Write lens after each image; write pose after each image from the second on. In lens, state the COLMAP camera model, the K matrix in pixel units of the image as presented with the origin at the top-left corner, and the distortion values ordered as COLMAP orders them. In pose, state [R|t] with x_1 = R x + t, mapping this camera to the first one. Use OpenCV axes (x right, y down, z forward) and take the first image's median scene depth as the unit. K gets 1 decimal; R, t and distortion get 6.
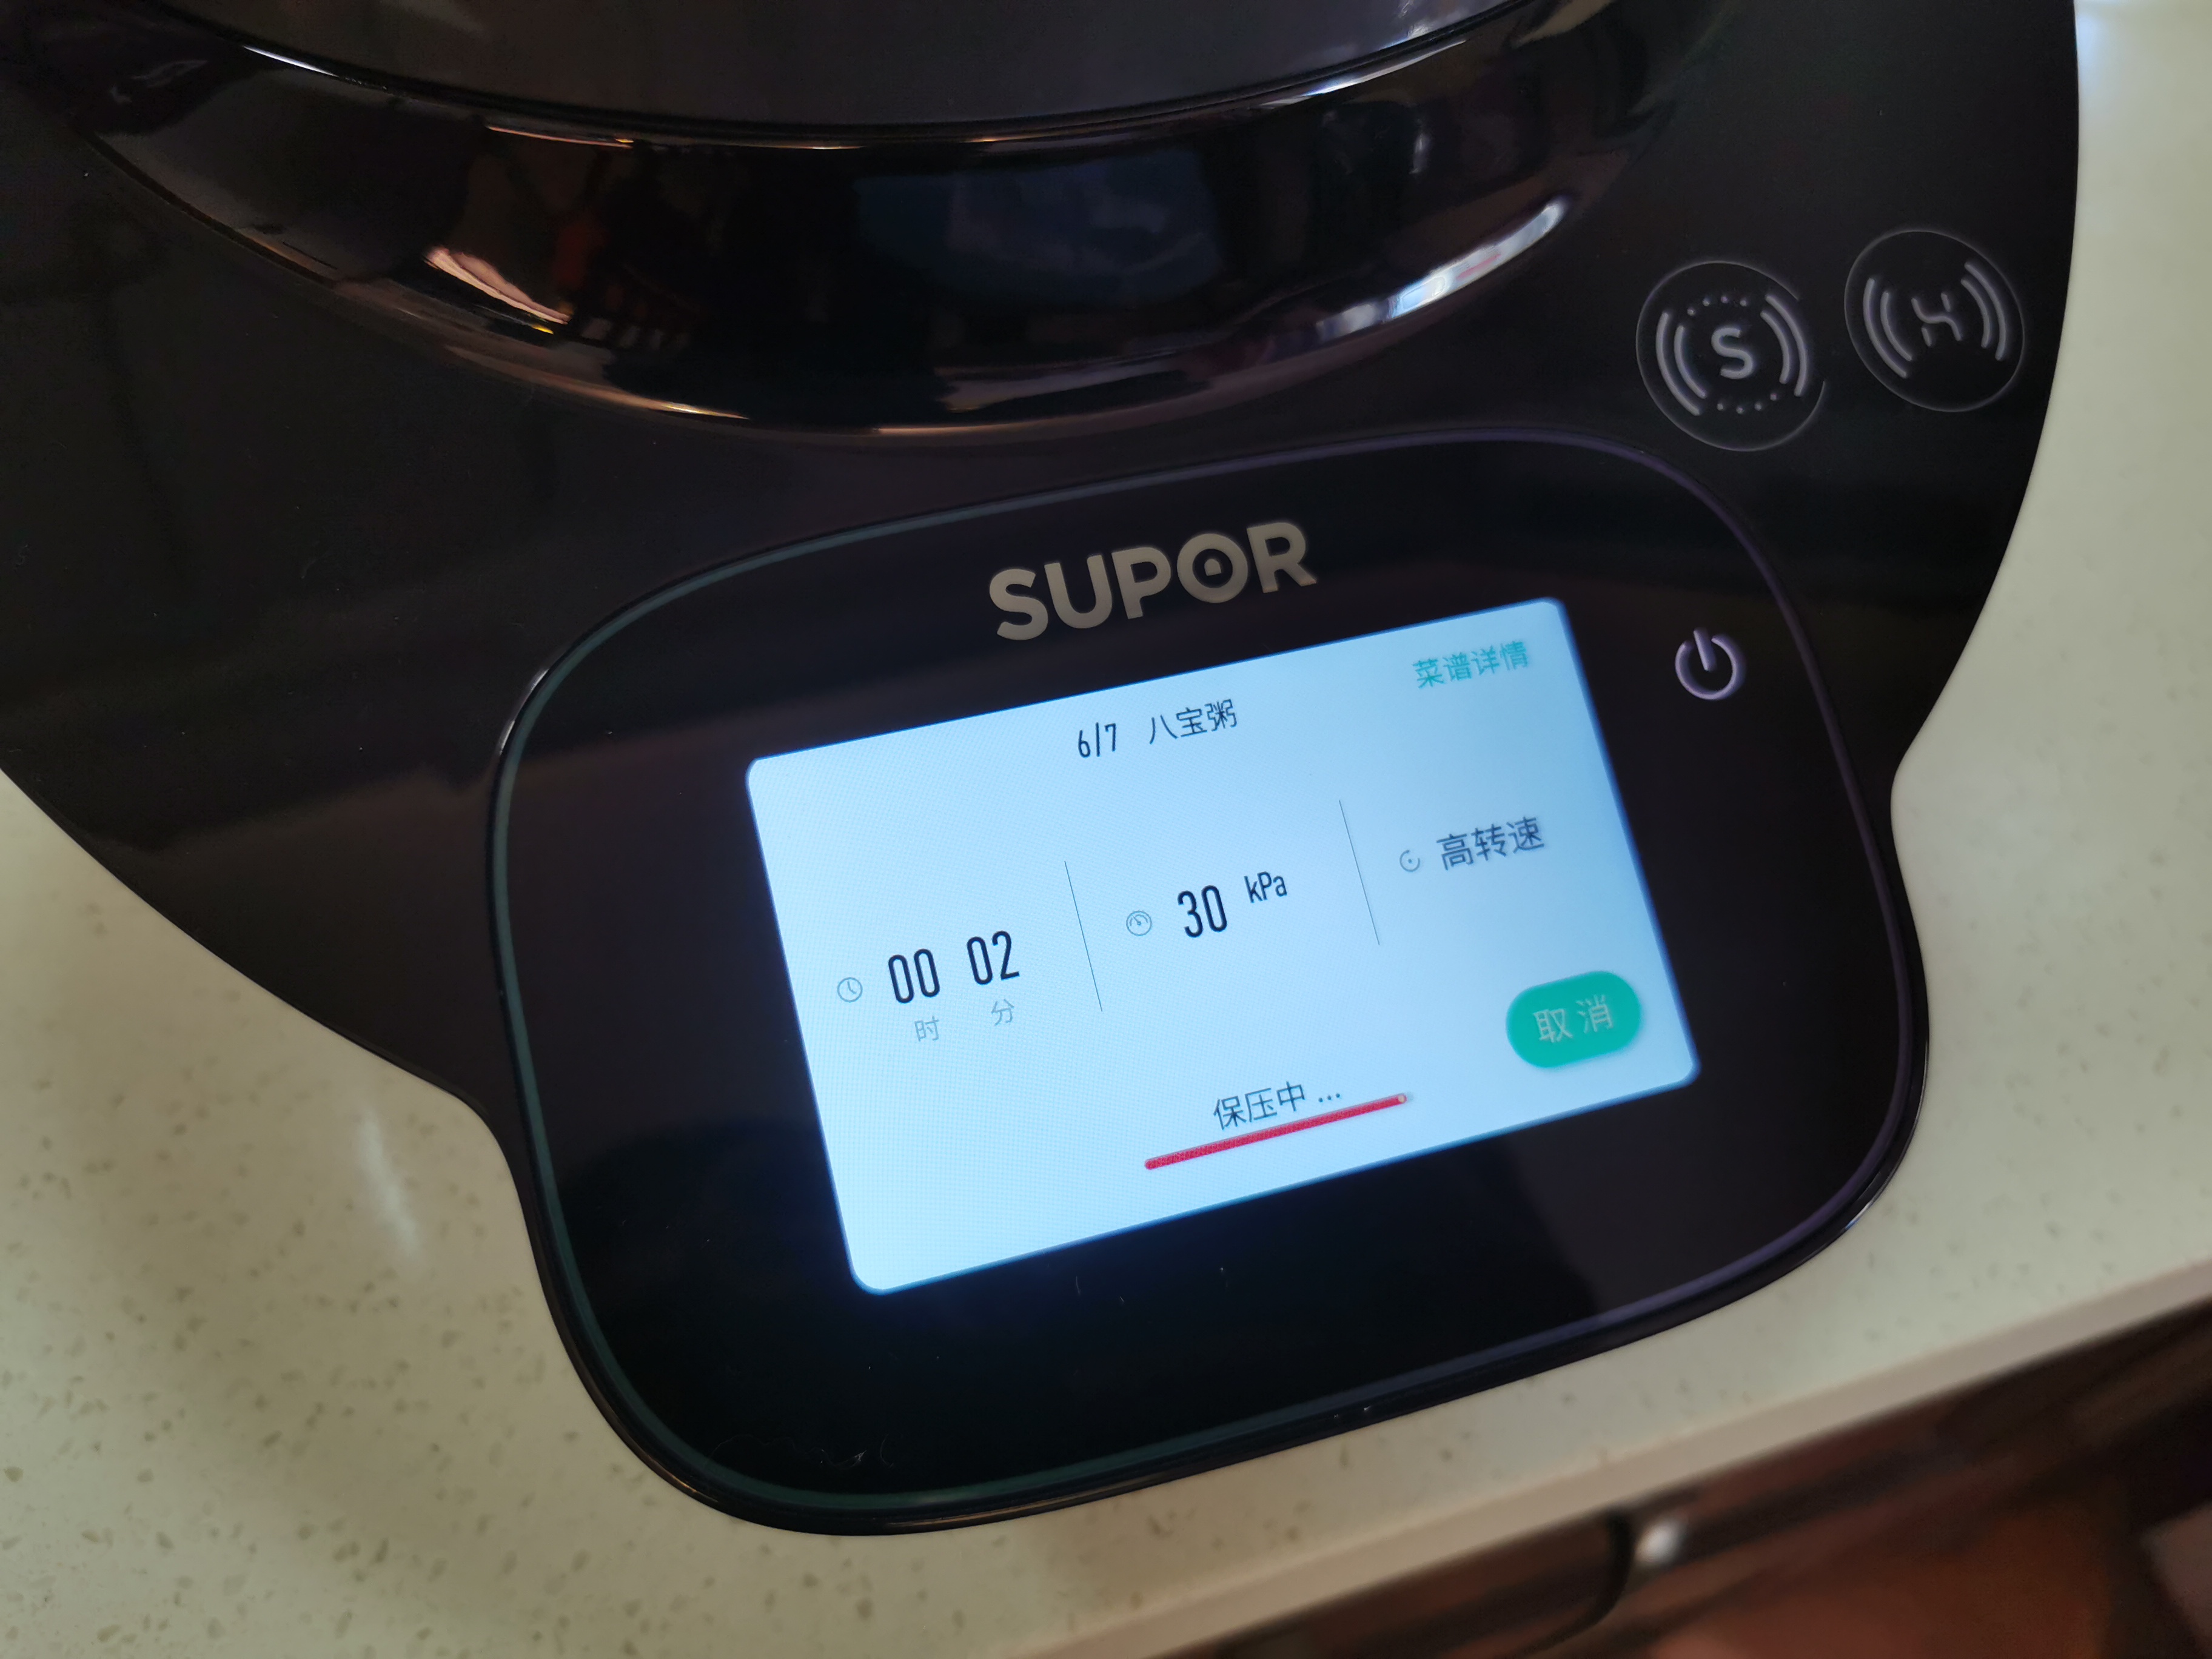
lens RADIAL K [[1725.5, 0, 1106.0], [0, 1725.5, 829.5], [0, 0, 1]] dist [-0.002500, -0.005757]
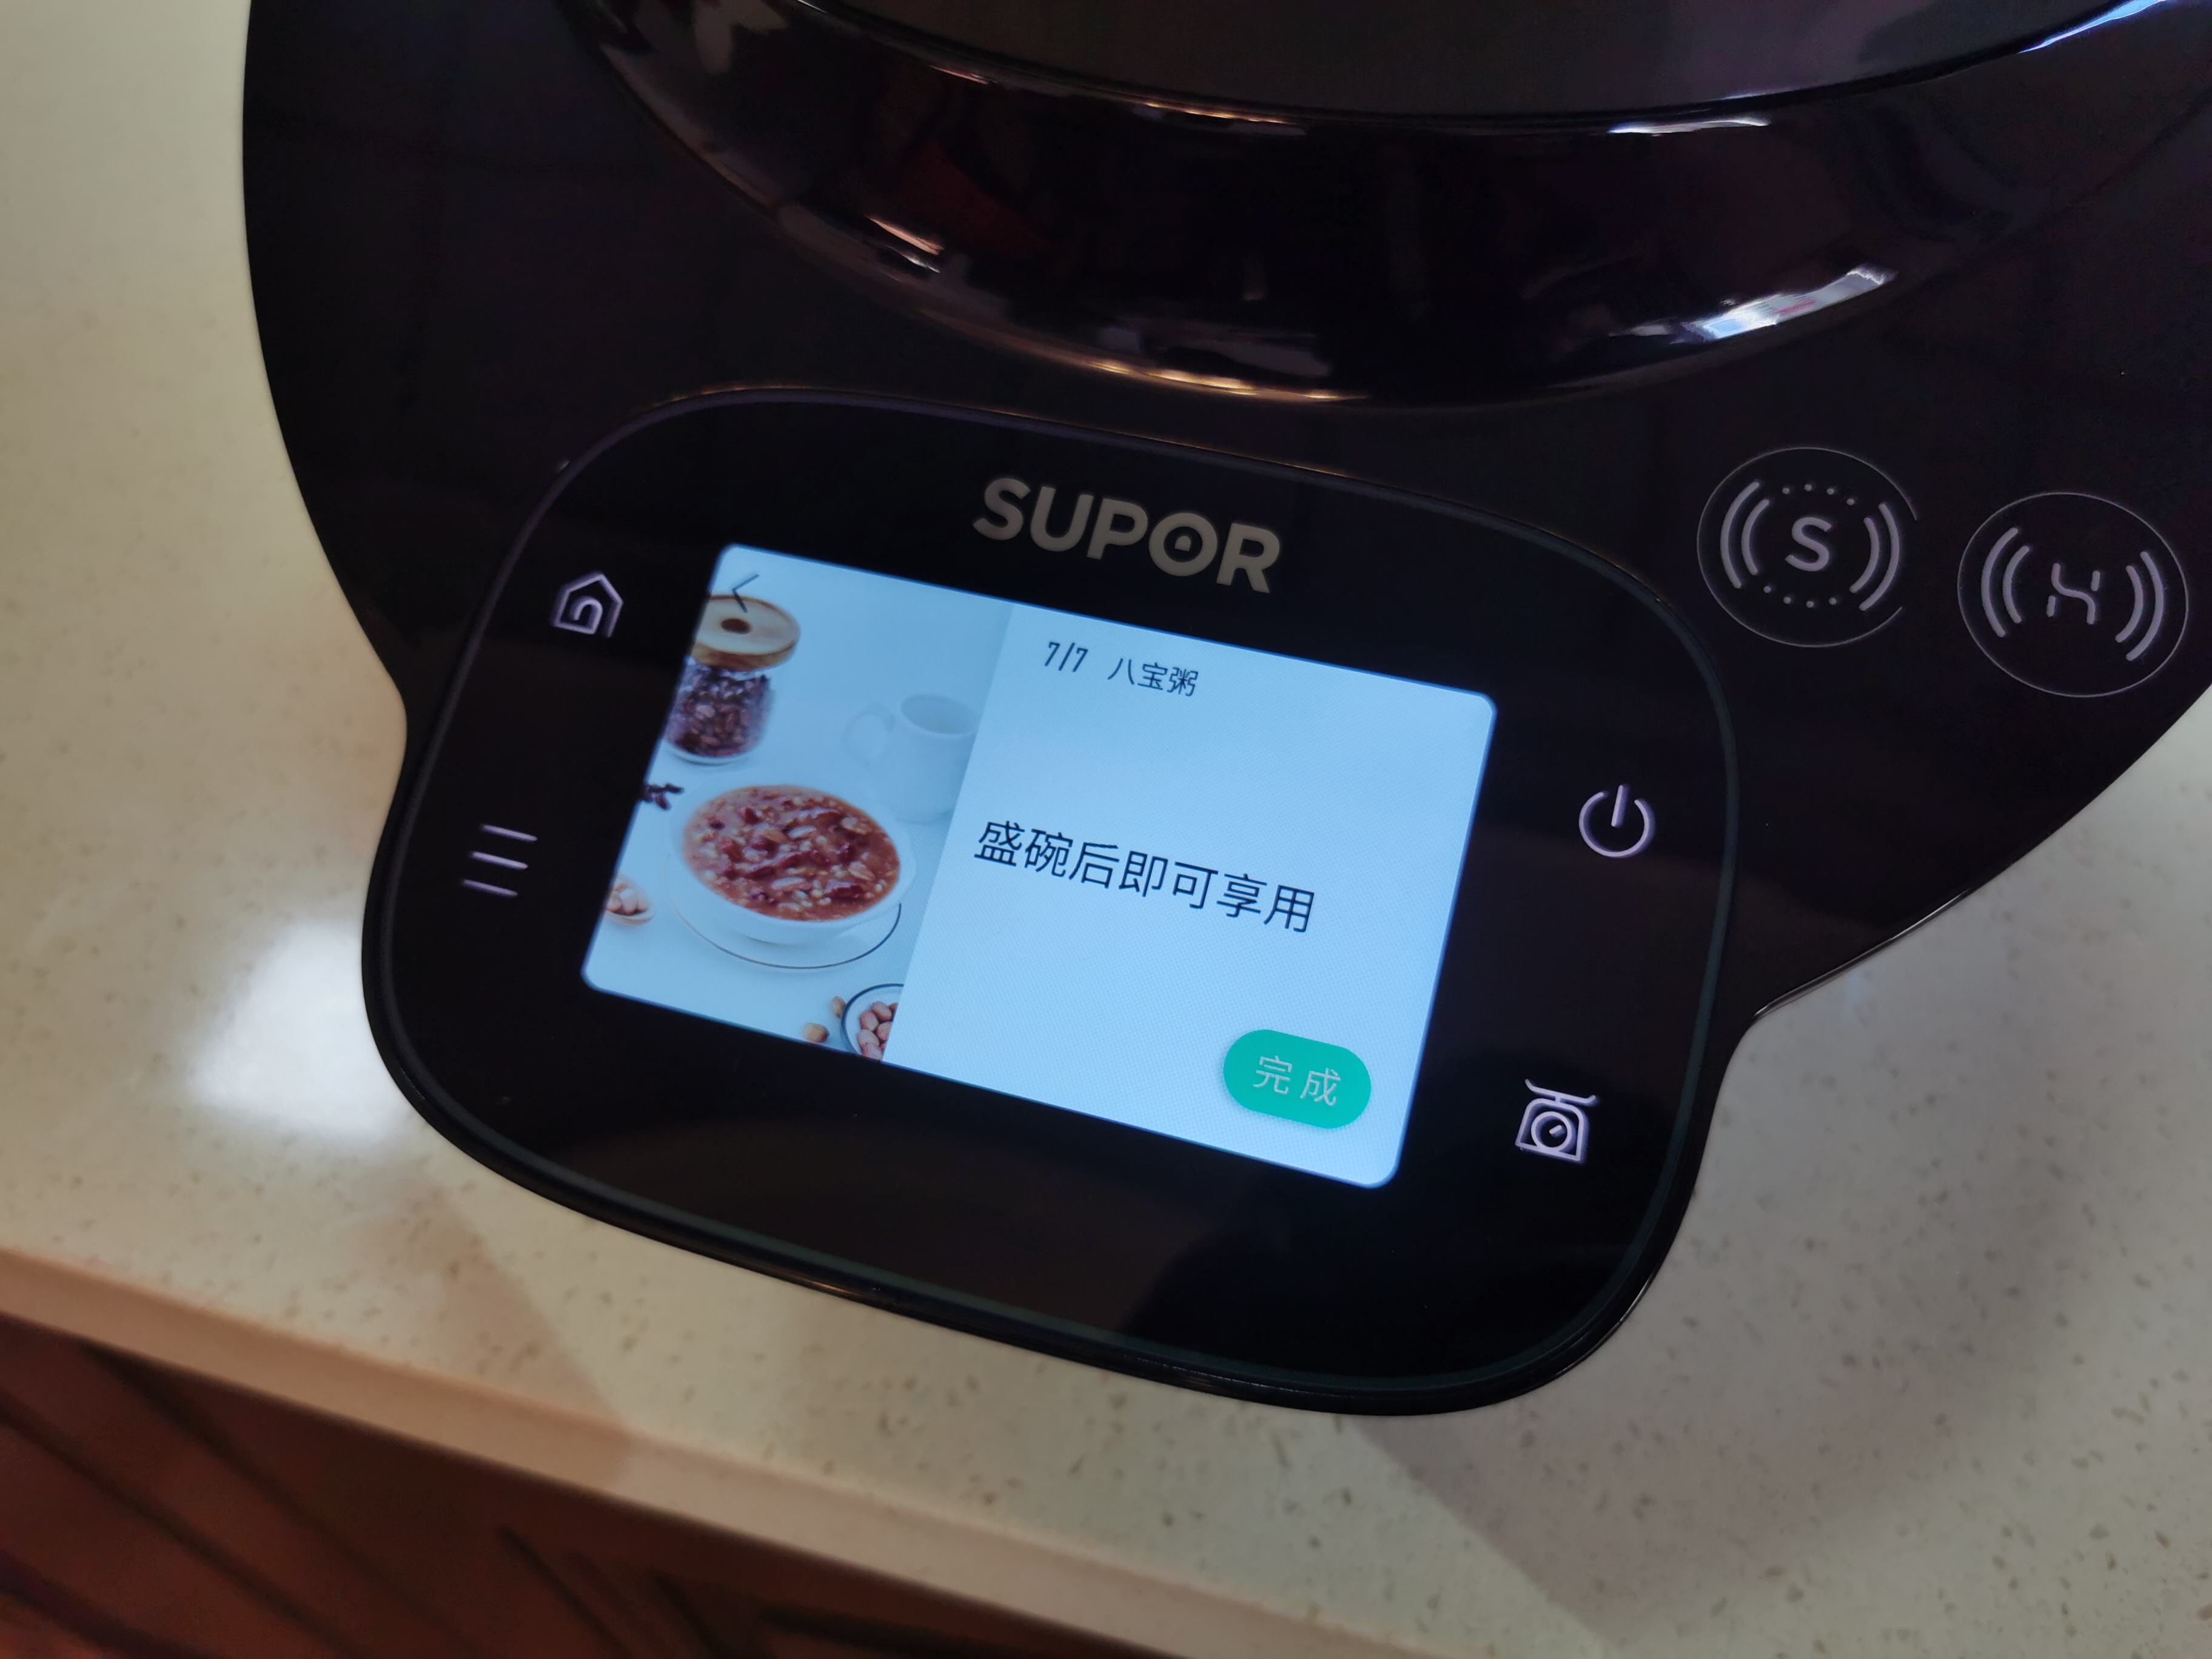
lens RADIAL K [[1741.3, 0, 1109.1], [0, 1741.3, 818.3], [0, 0, 1]] dist [-0.002264, -0.012511]
pose [[0.844449, 0.390587, -0.366536, 0.475506], [-0.419137, 0.907921, 0.001861, 0.018263], [0.333513, 0.152057, 0.930402, 0.015647]]
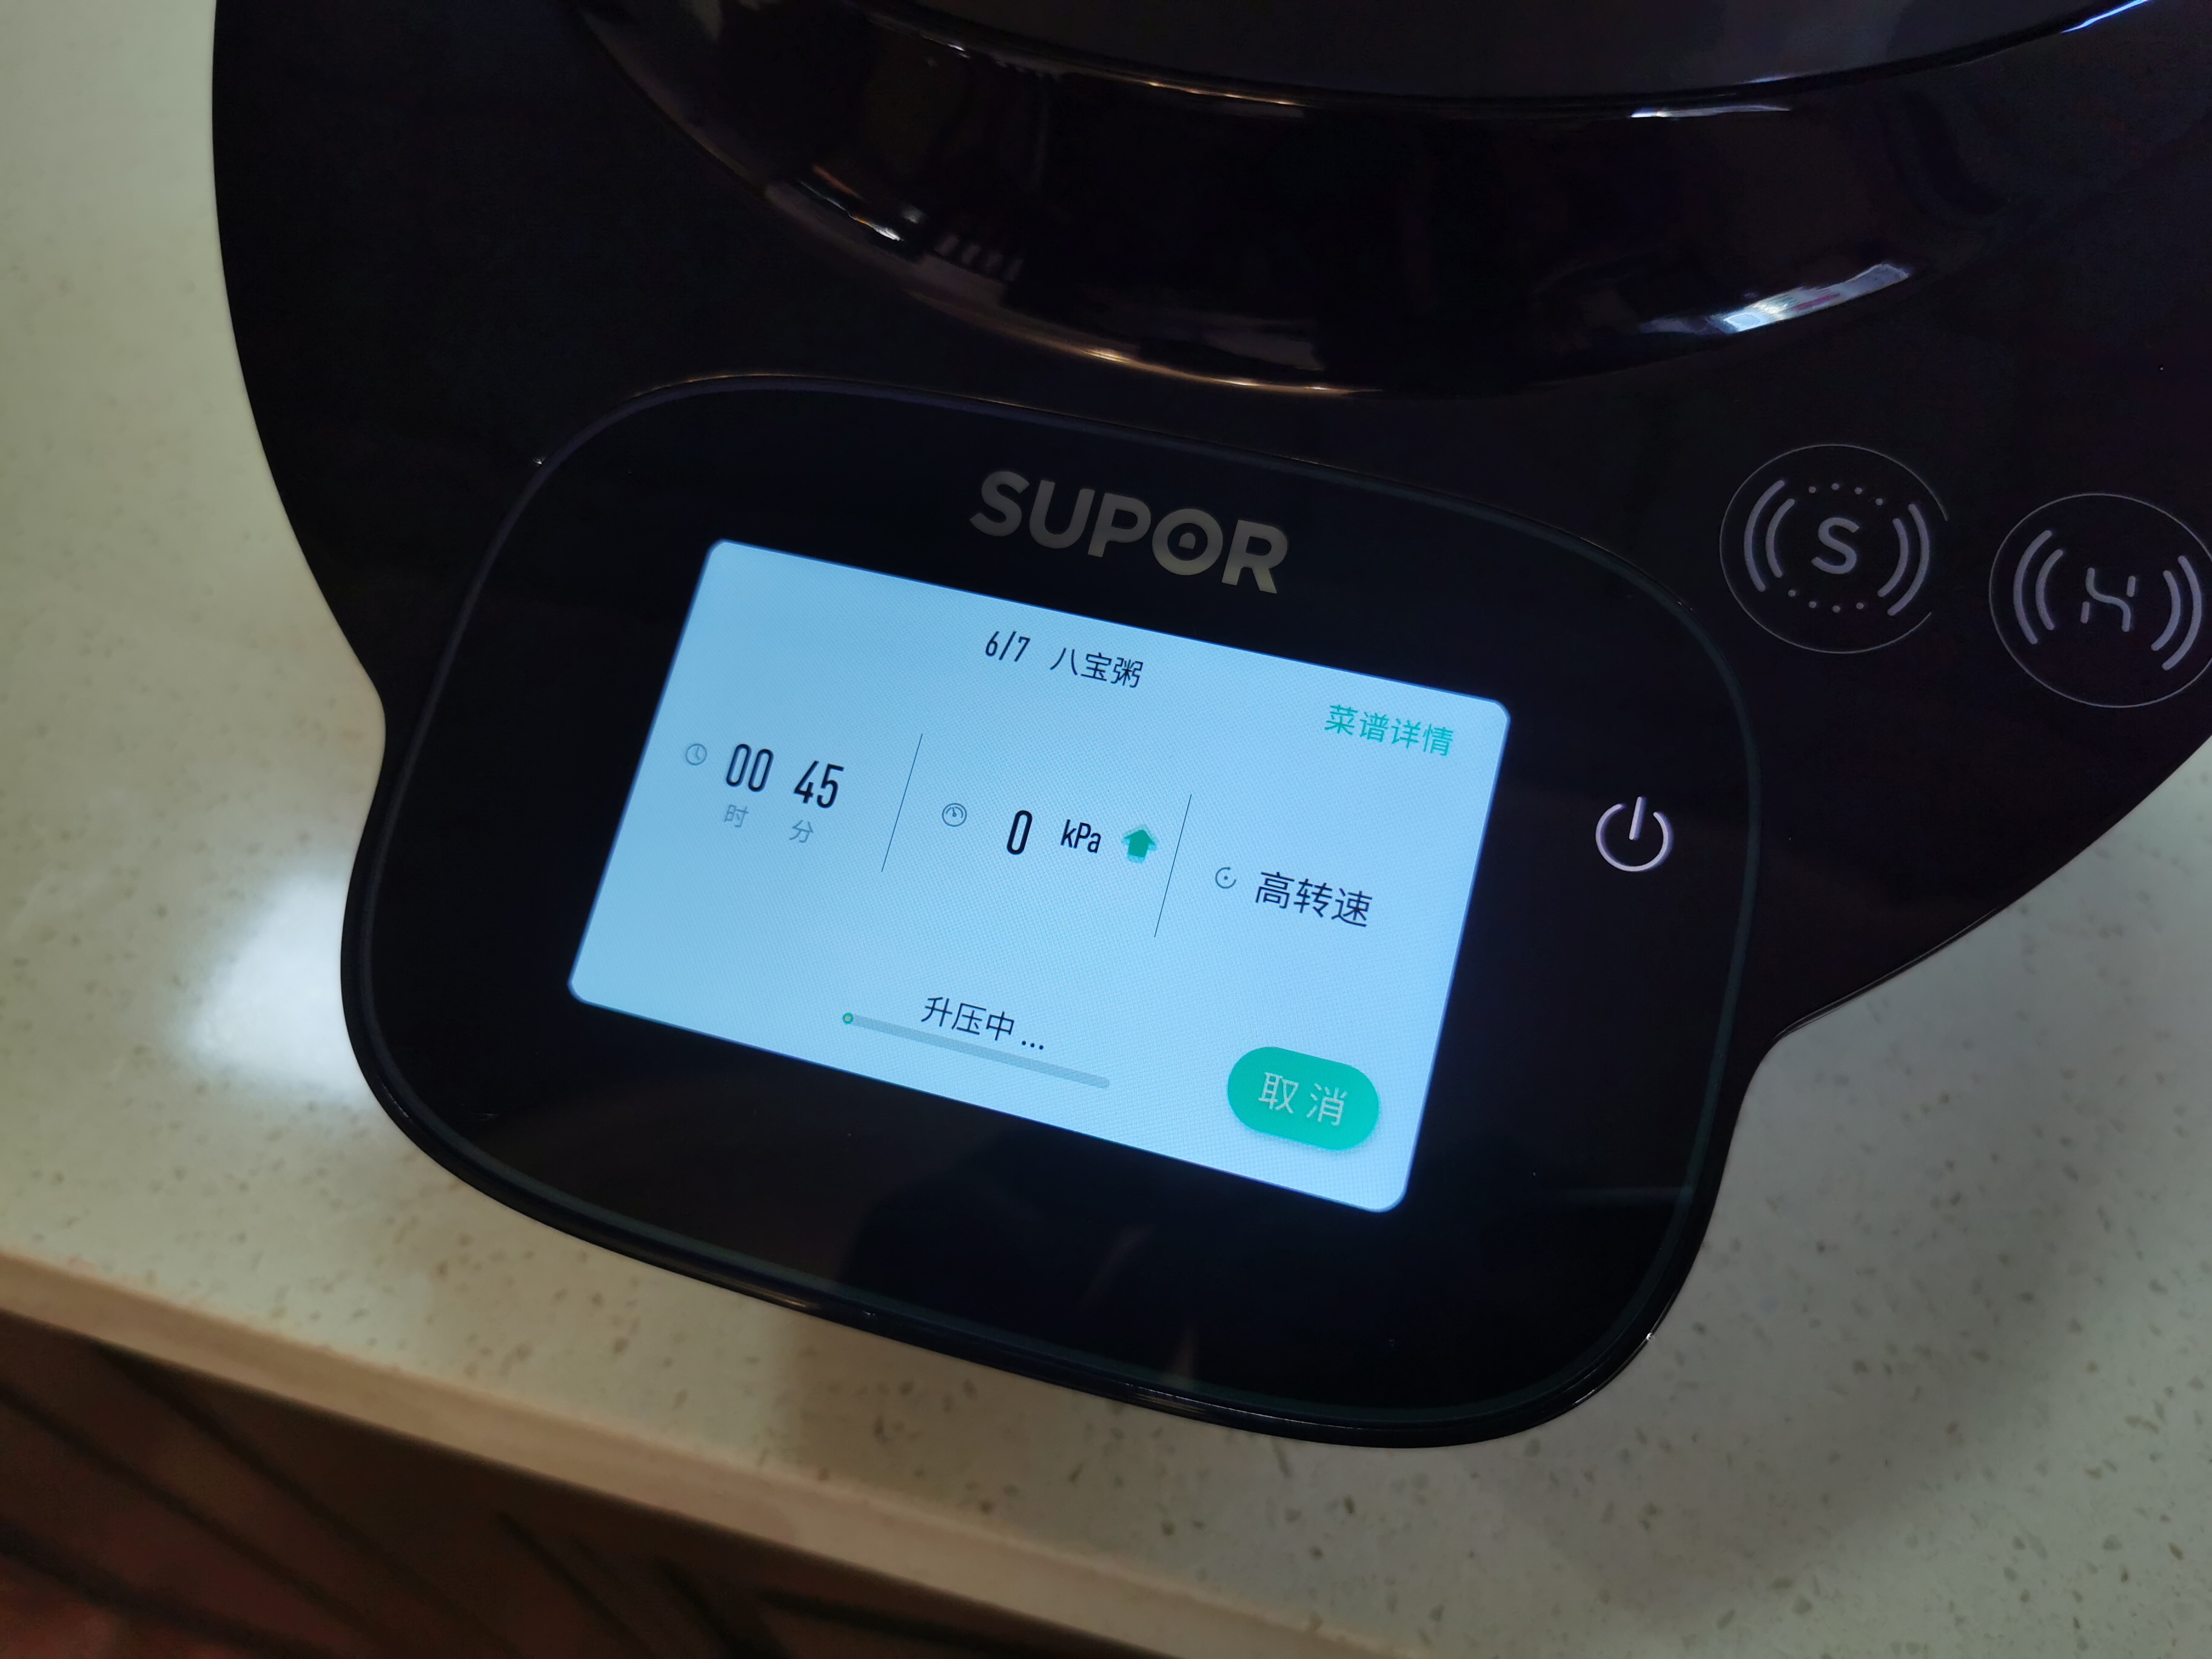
lens RADIAL K [[1745.6, 0, 1110.0], [0, 1745.6, 812.4], [0, 0, 1]] dist [-0.011911, -0.002560]
pose [[0.844329, 0.401590, -0.354730, 0.449213], [-0.420858, 0.906786, 0.024845, -0.012276], [0.331642, 0.128313, 0.934639, 0.038434]]
